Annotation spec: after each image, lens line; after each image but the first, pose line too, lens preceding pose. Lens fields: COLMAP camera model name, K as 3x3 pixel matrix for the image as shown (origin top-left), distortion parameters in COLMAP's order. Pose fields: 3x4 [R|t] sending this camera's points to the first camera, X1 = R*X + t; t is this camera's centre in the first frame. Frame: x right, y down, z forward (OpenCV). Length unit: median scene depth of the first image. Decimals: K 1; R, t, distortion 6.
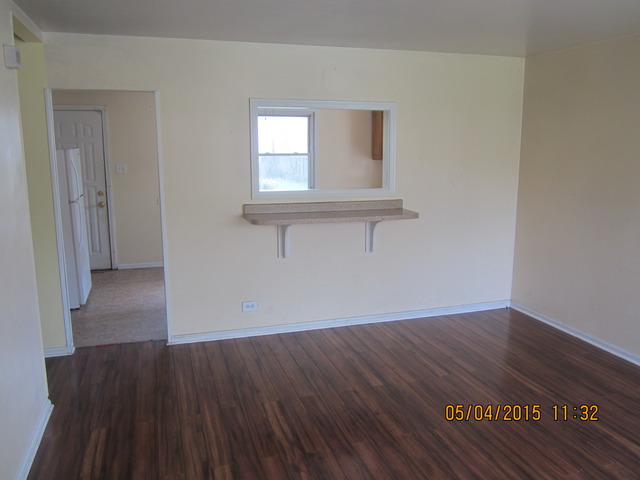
lens RADIAL K [[524.9, 0, 320.0], [0, 524.9, 240.0], [0, 0, 1]] dist [-0.044002, 0.002541]
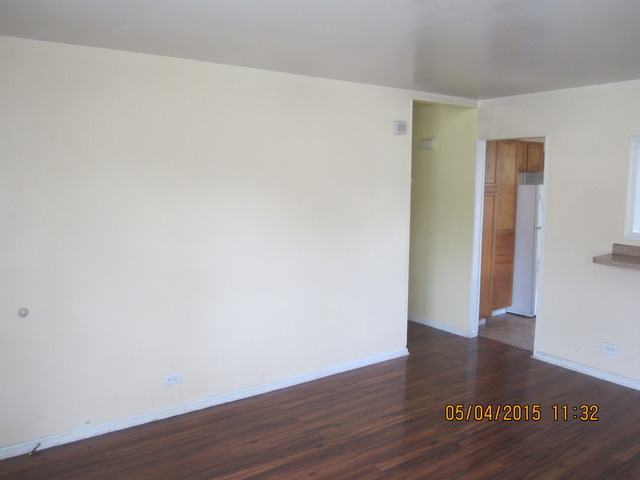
lens RADIAL K [[524.9, 0, 320.0], [0, 524.9, 240.0], [0, 0, 1]] dist [-0.044002, 0.002541]
pose [[0.305833, 0.113893, -0.945248, 0.615363], [-0.172930, 0.982950, 0.062485, -0.040502], [0.936248, 0.144352, 0.320314, 0.175572]]
